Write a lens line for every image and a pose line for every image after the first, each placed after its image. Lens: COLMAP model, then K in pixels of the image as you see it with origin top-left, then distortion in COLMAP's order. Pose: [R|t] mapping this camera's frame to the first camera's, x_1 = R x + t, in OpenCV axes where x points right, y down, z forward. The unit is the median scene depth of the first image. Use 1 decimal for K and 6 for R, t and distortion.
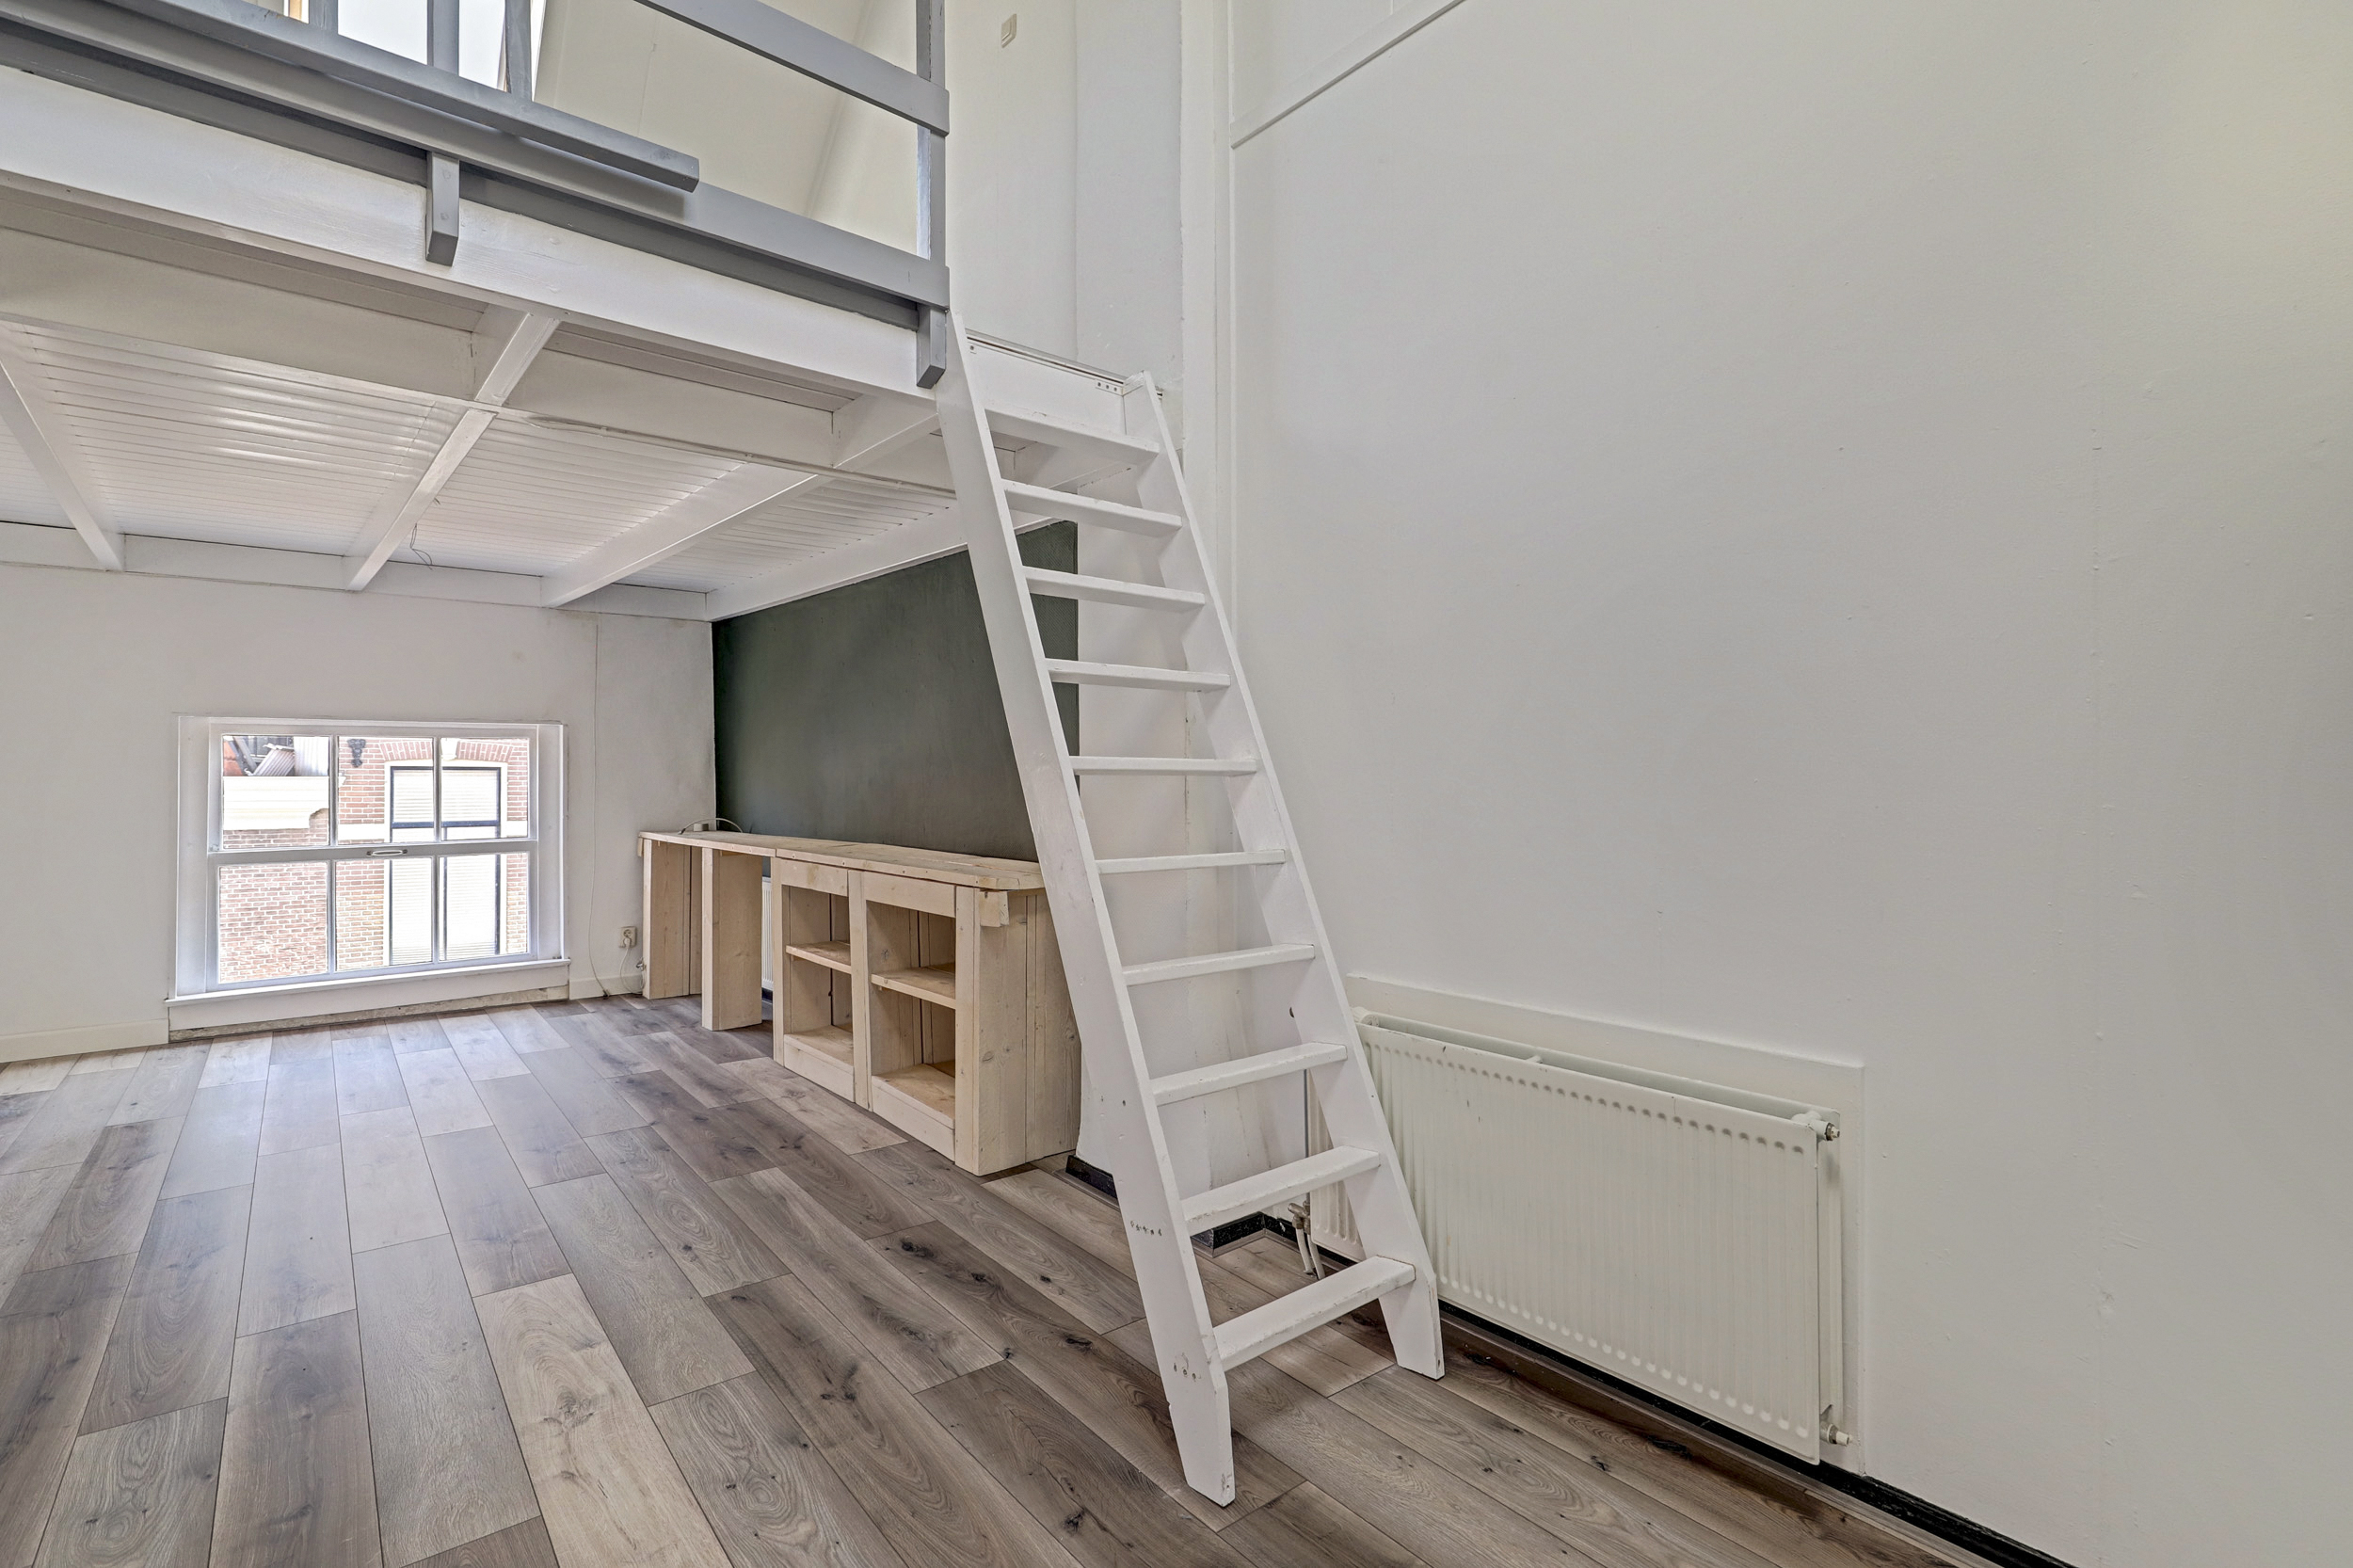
lens RADIAL K [[1084.2, 0, 1169.9], [0, 1084.2, 777.0], [0, 0, 1]] dist [0.000024, 0.000044]
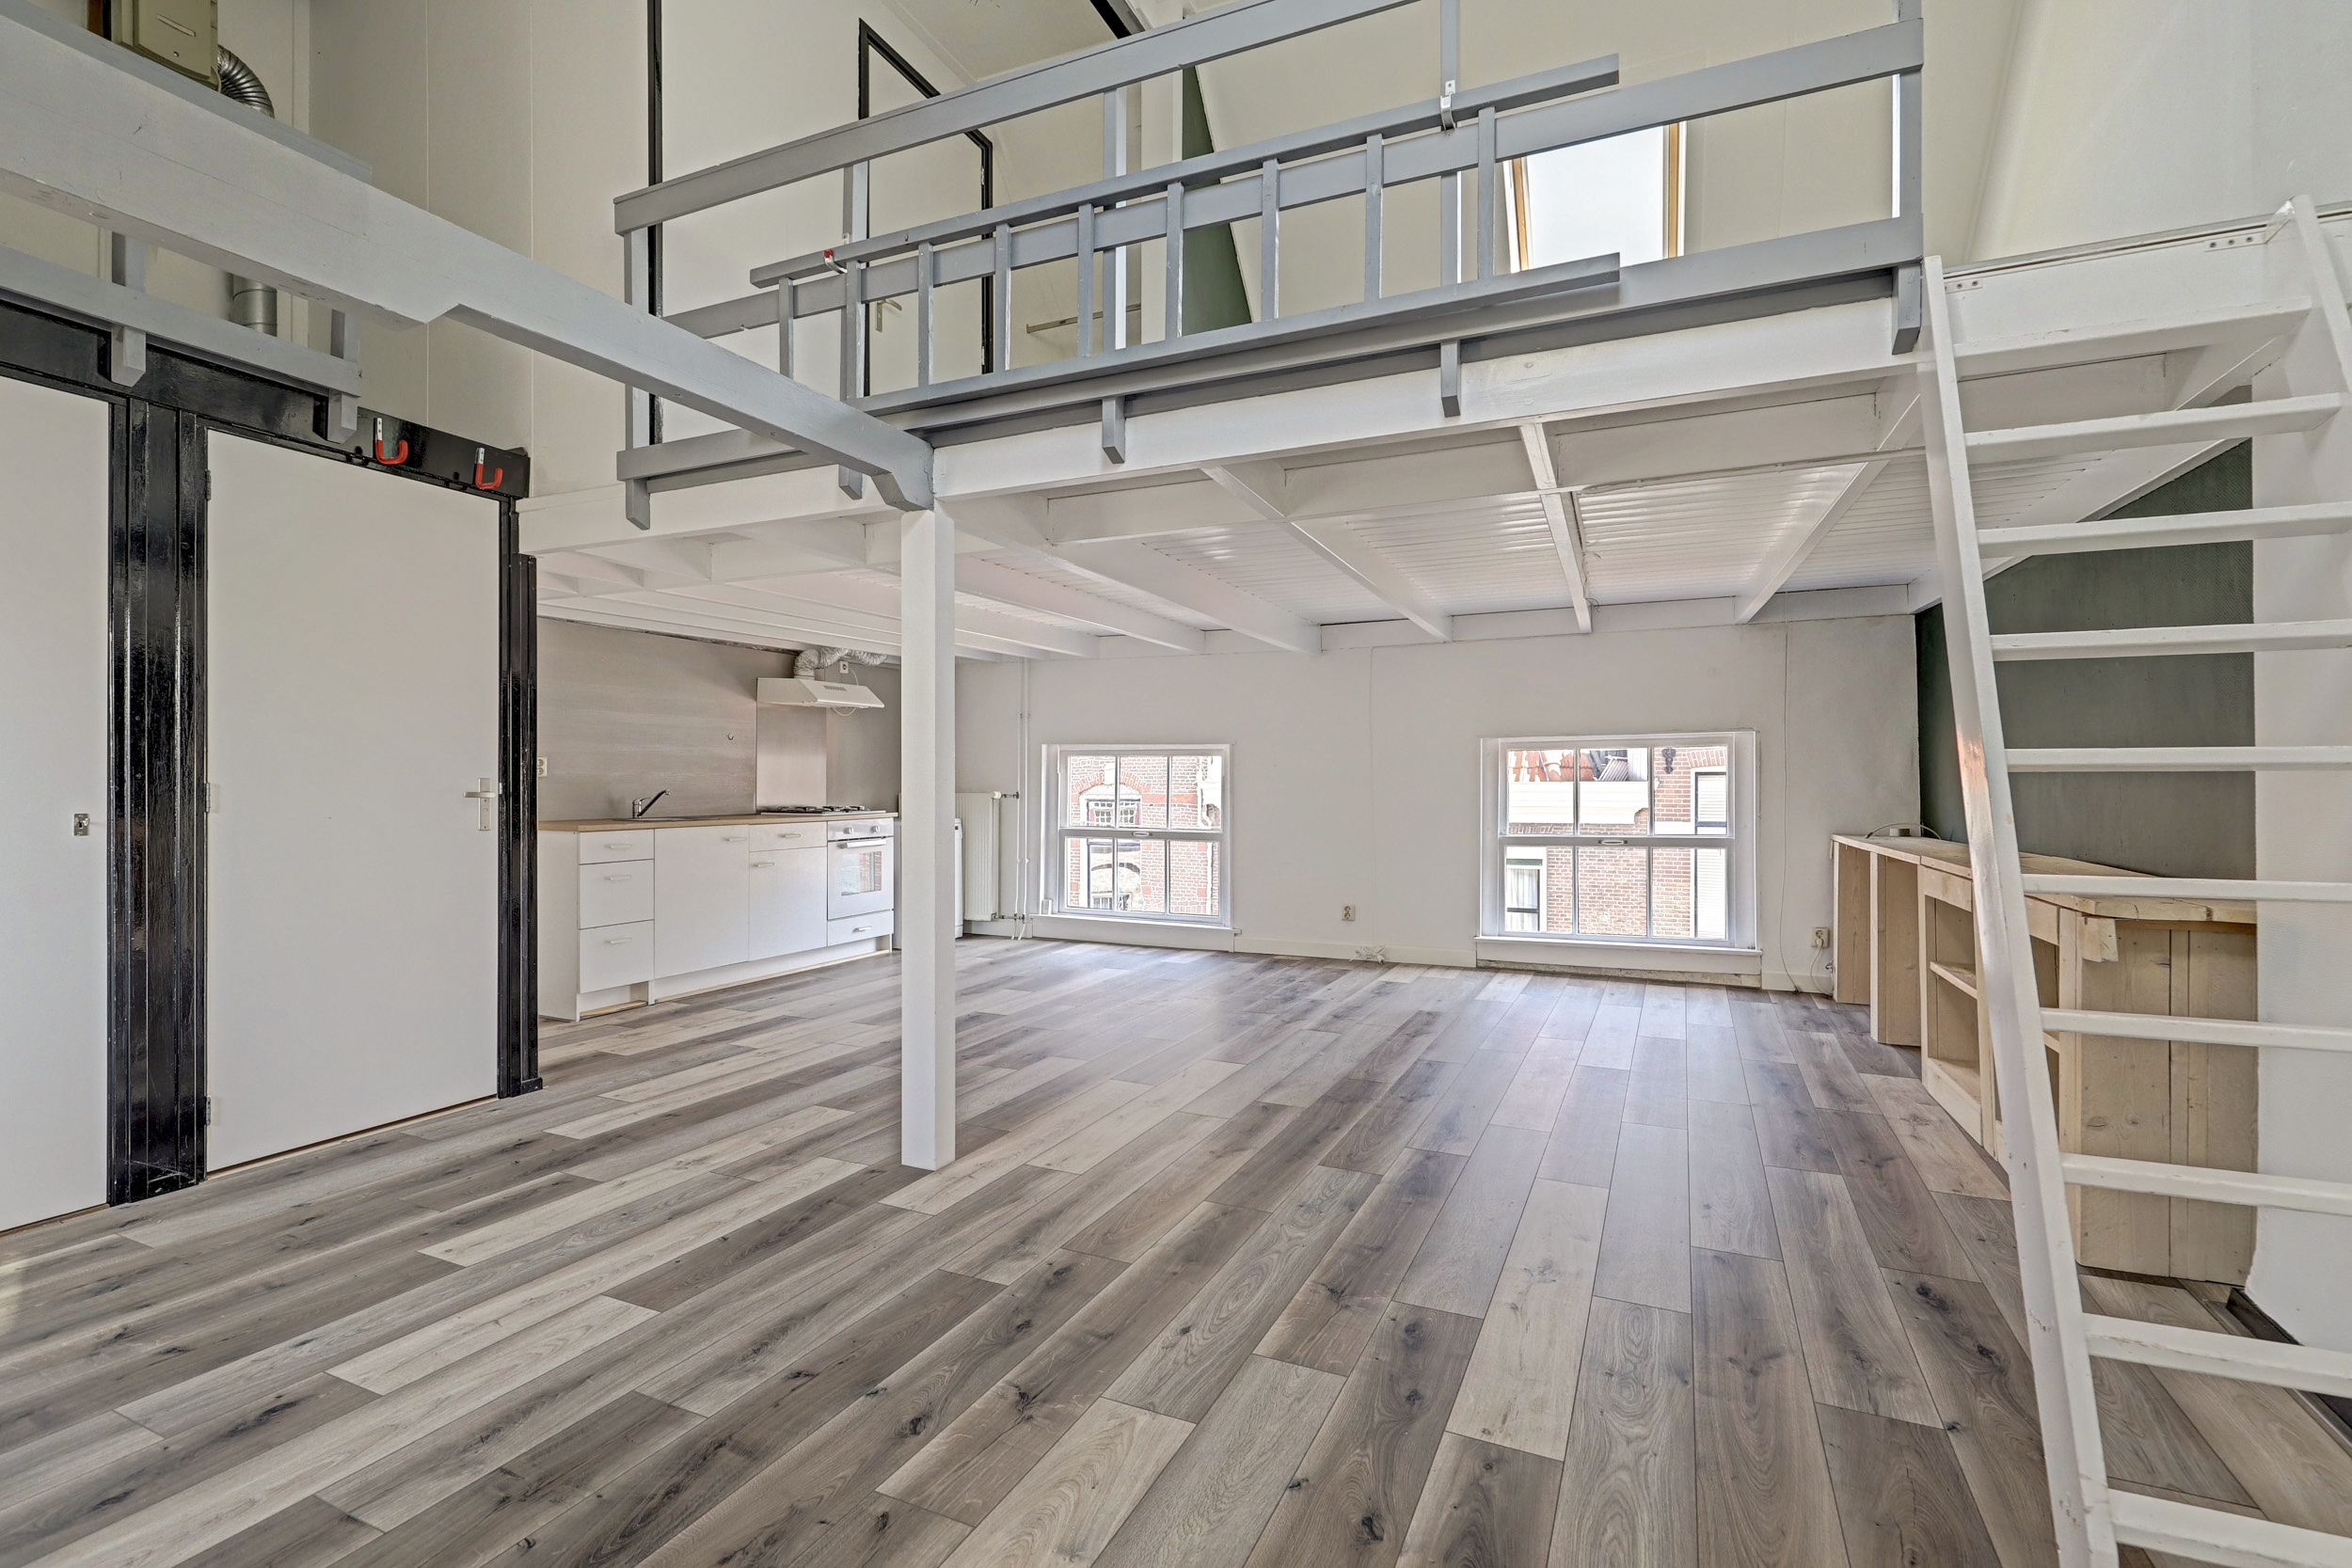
lens RADIAL K [[1071.0, 0, 1170.1], [0, 1071.0, 786.1], [0, 0, 1]] dist [0.000142, -0.000287]
pose [[0.435828, -0.000389, -0.900030, 0.241472], [0.004237, 0.999990, 0.001619, 0.003181], [0.900020, -0.004520, 0.435825, 0.031311]]
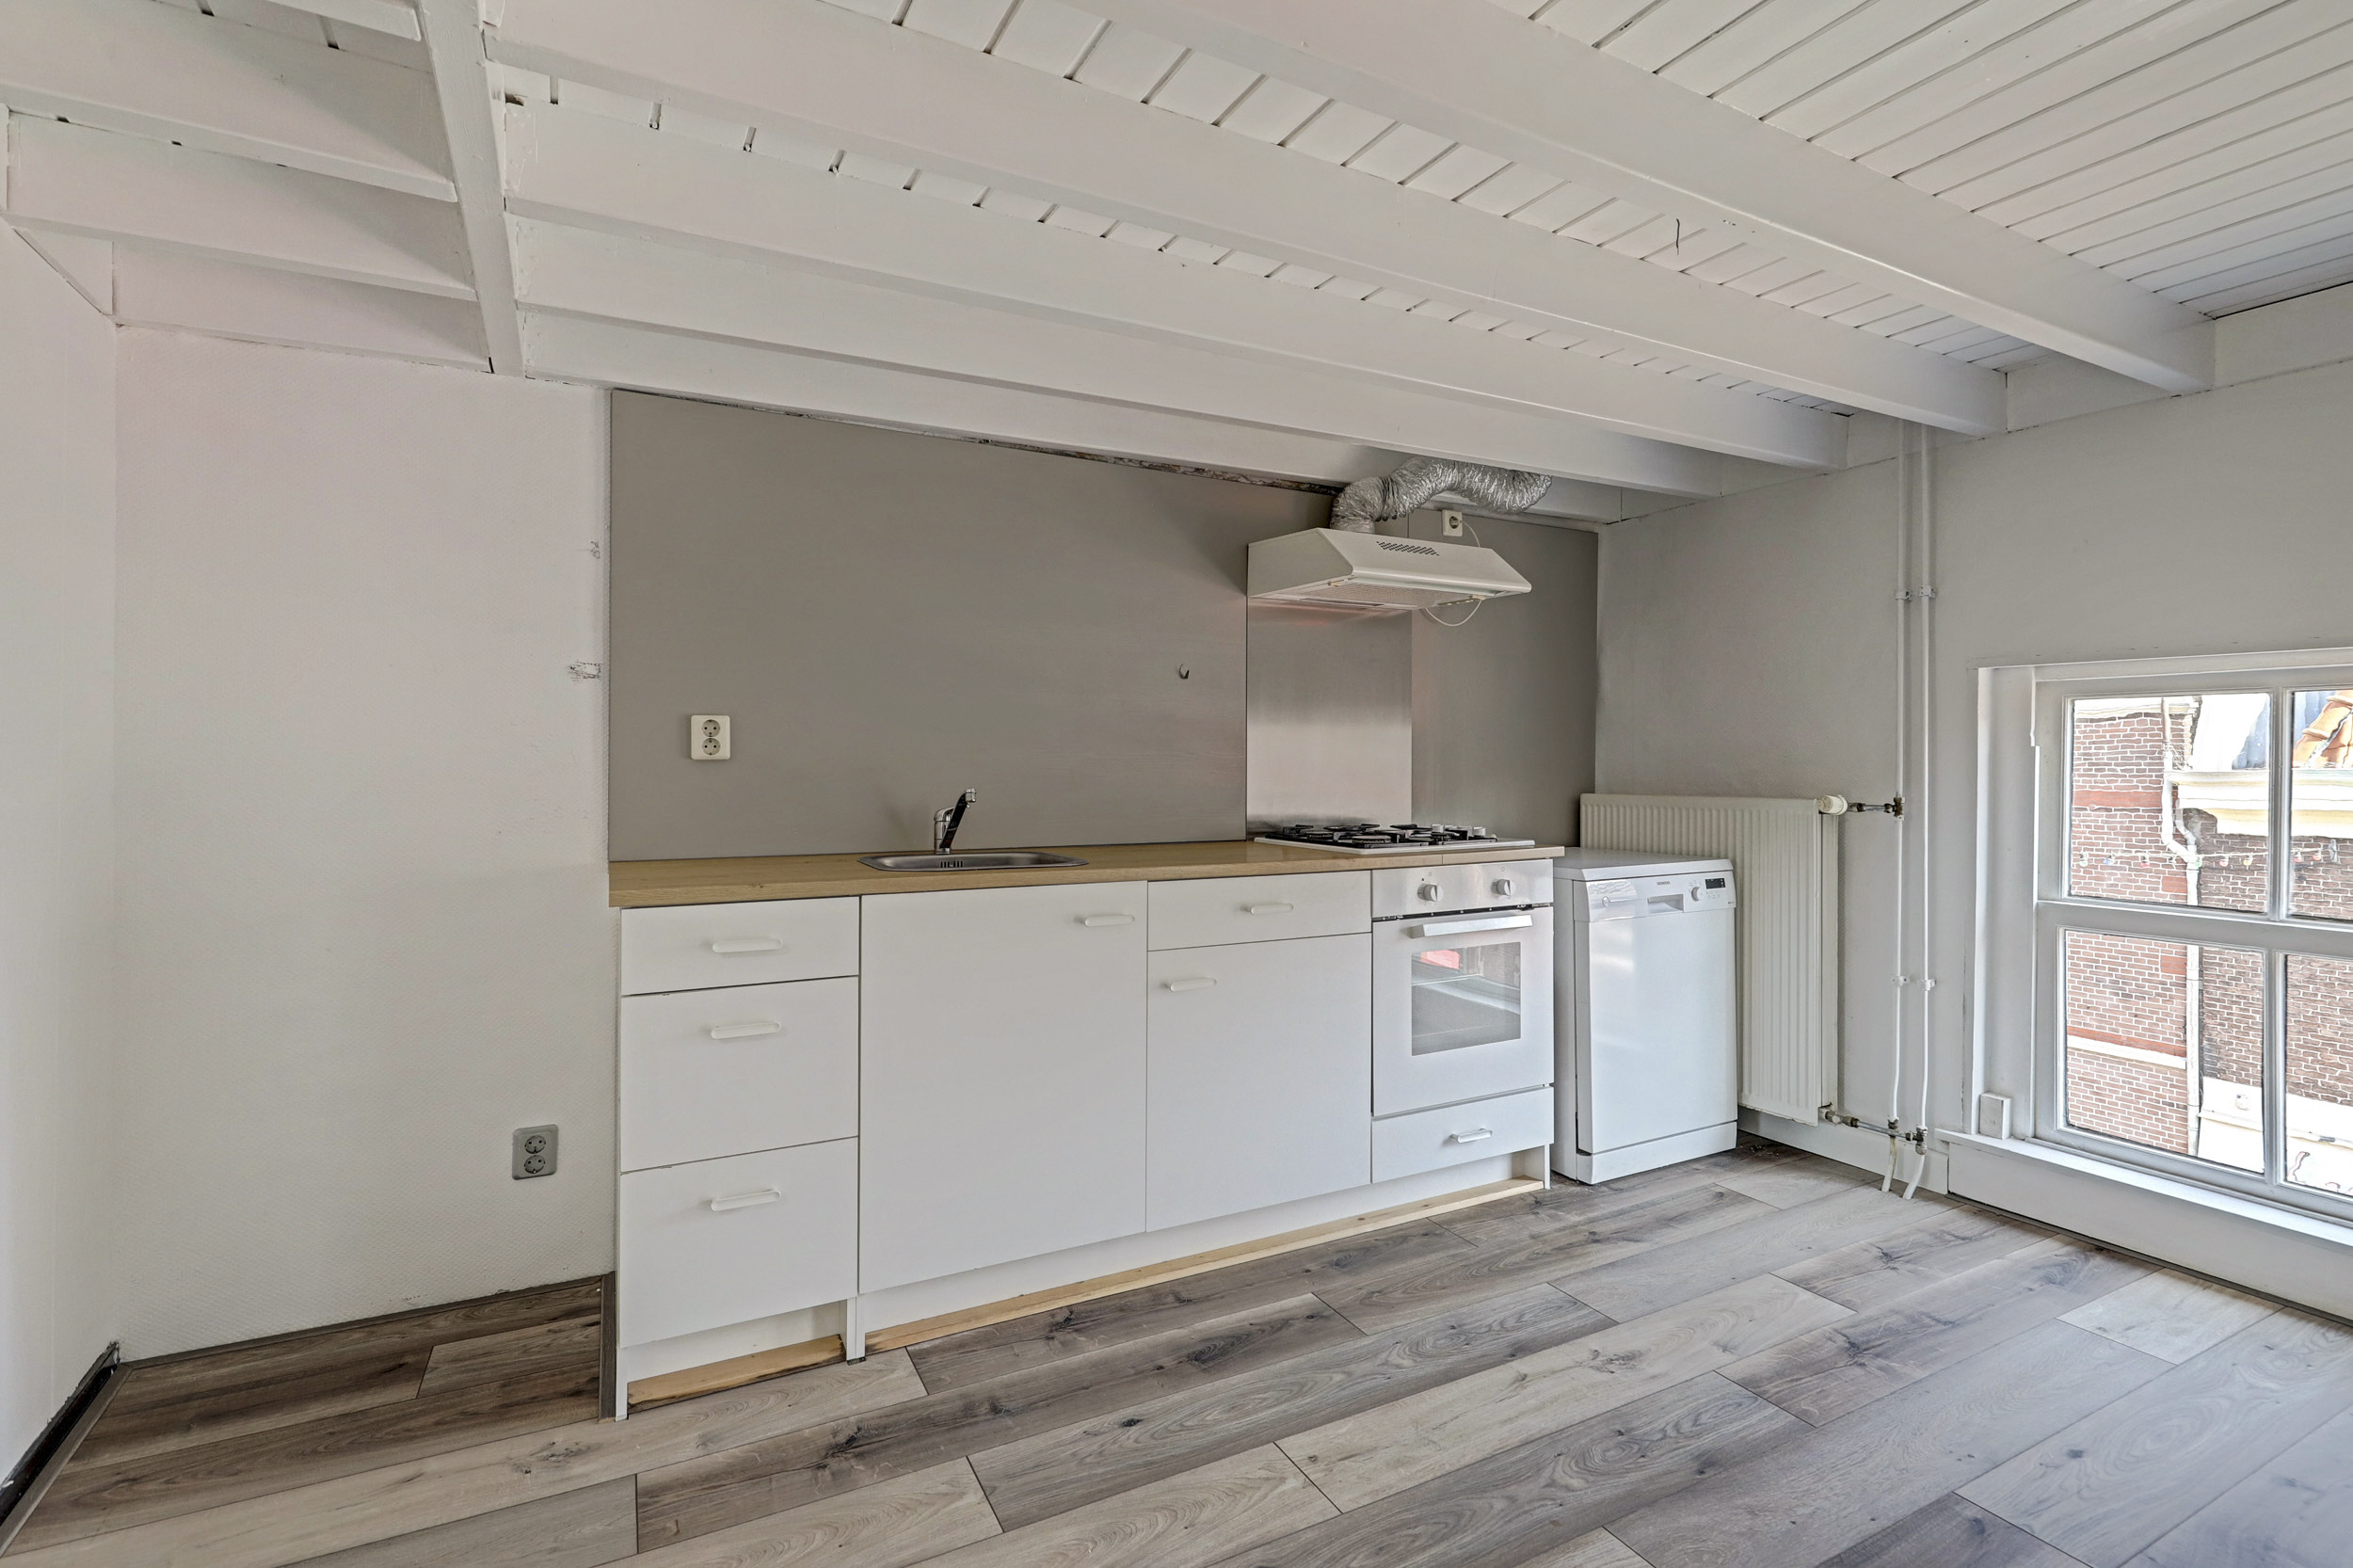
lens RADIAL K [[1081.2, 0, 1181.0], [0, 1081.2, 754.3], [0, 0, 1]] dist [0.000110, 0.000179]
pose [[-0.194551, -0.015388, -0.980772, -1.039906], [0.001387, 0.999872, -0.015963, -0.003862], [0.980891, -0.004466, -0.194505, 0.349065]]
